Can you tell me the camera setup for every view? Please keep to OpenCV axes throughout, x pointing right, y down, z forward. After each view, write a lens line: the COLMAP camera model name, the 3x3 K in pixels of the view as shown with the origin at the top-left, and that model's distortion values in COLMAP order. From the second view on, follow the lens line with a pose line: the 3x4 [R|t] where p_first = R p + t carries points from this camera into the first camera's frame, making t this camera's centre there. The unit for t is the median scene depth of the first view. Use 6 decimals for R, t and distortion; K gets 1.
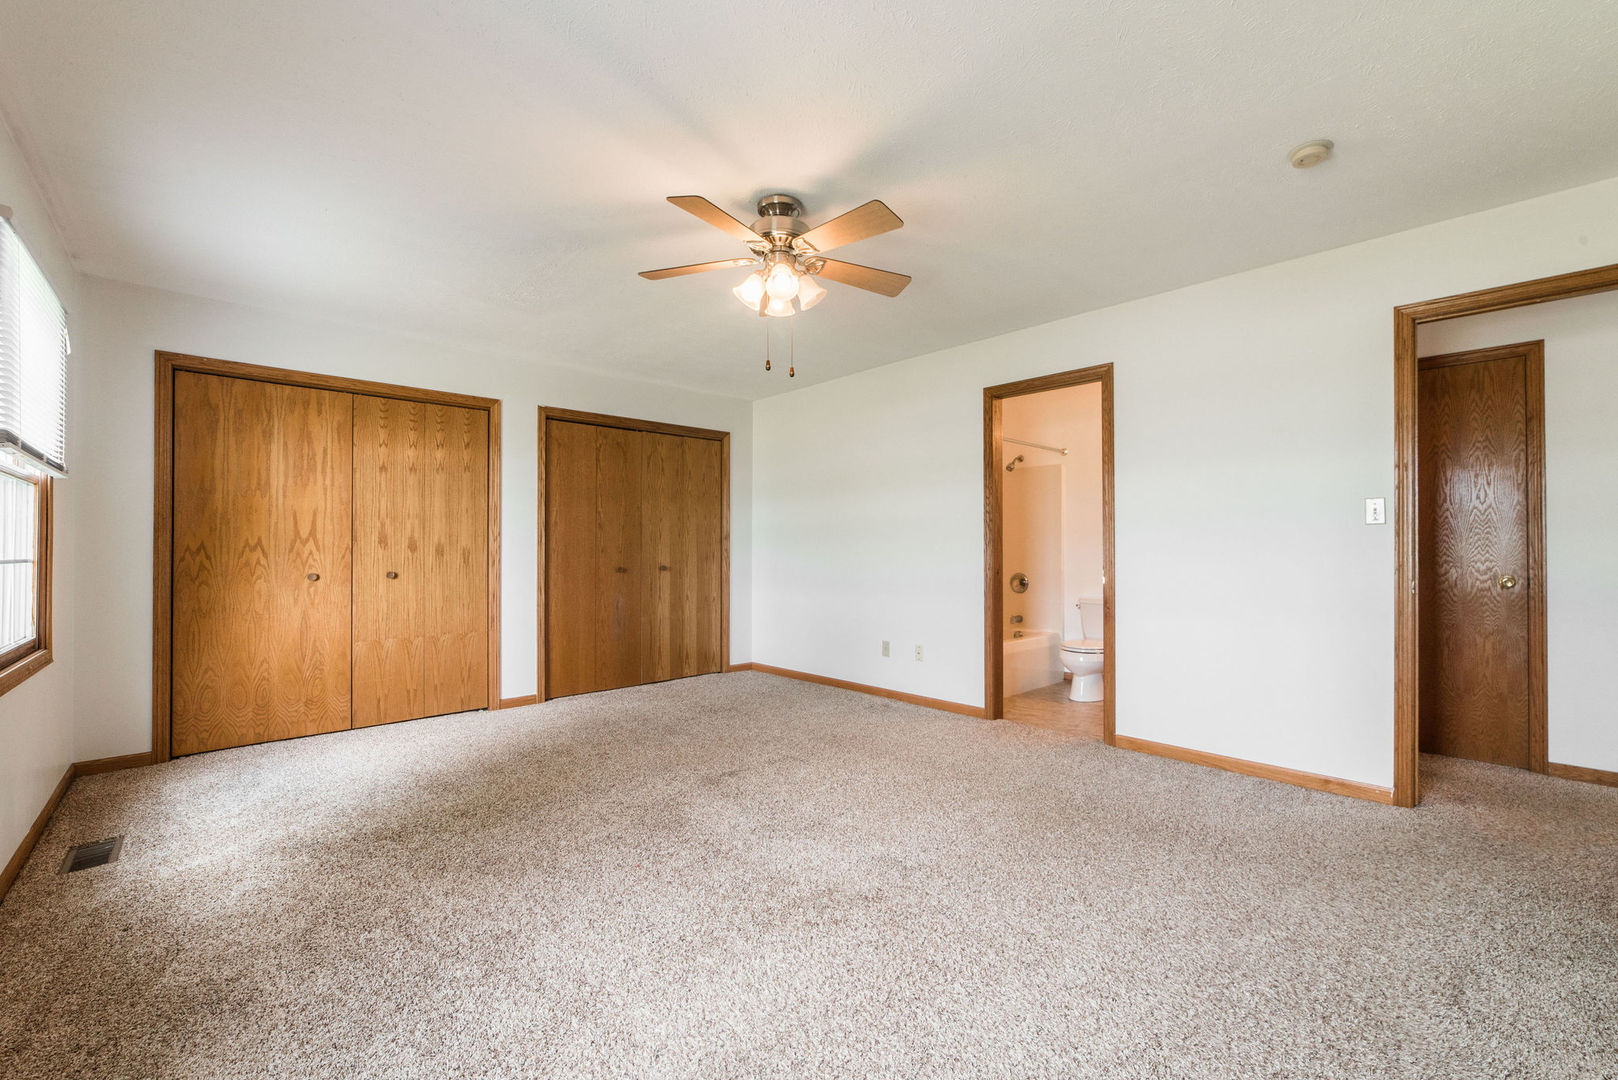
lens RADIAL K [[672.7, 0, 824.9], [0, 672.7, 542.6], [0, 0, 1]] dist [-0.003248, 0.000649]
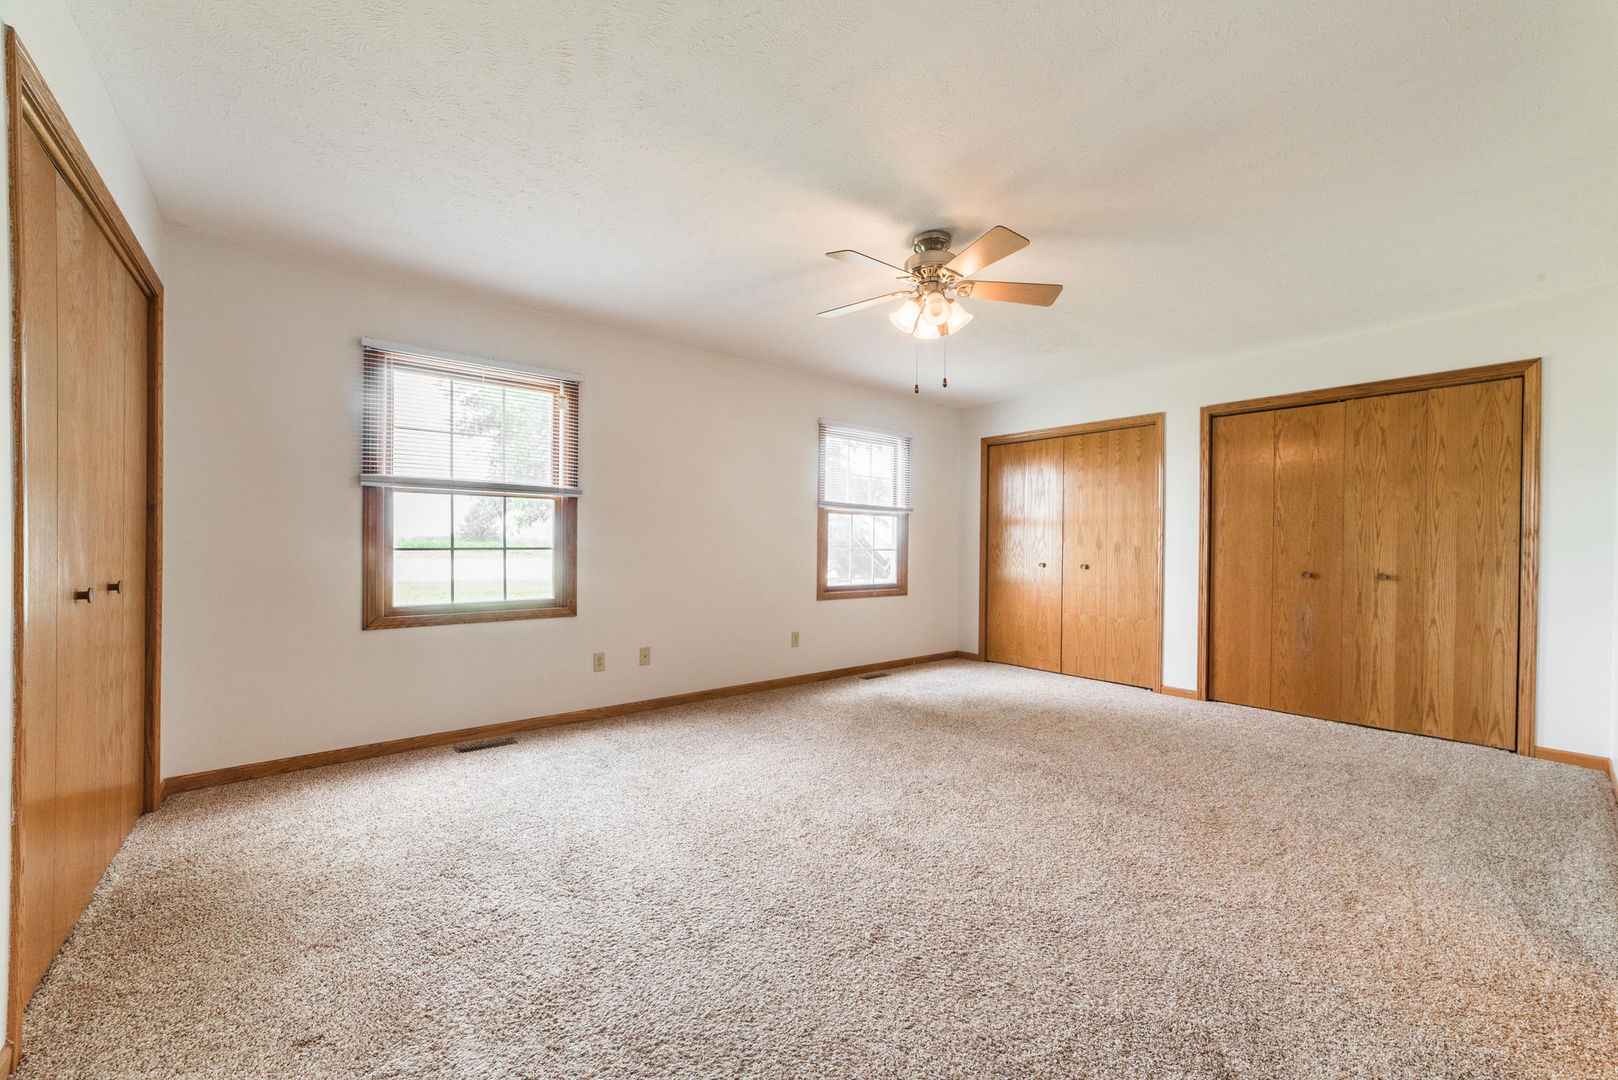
lens RADIAL K [[672.7, 0, 826.7], [0, 672.7, 540.4], [0, 0, 1]] dist [-0.003248, 0.000649]
pose [[-0.076151, 0.004685, -0.997085, 0.586037], [0.007594, 0.999963, 0.004118, -0.010418], [0.997067, -0.007258, -0.076184, 0.479315]]
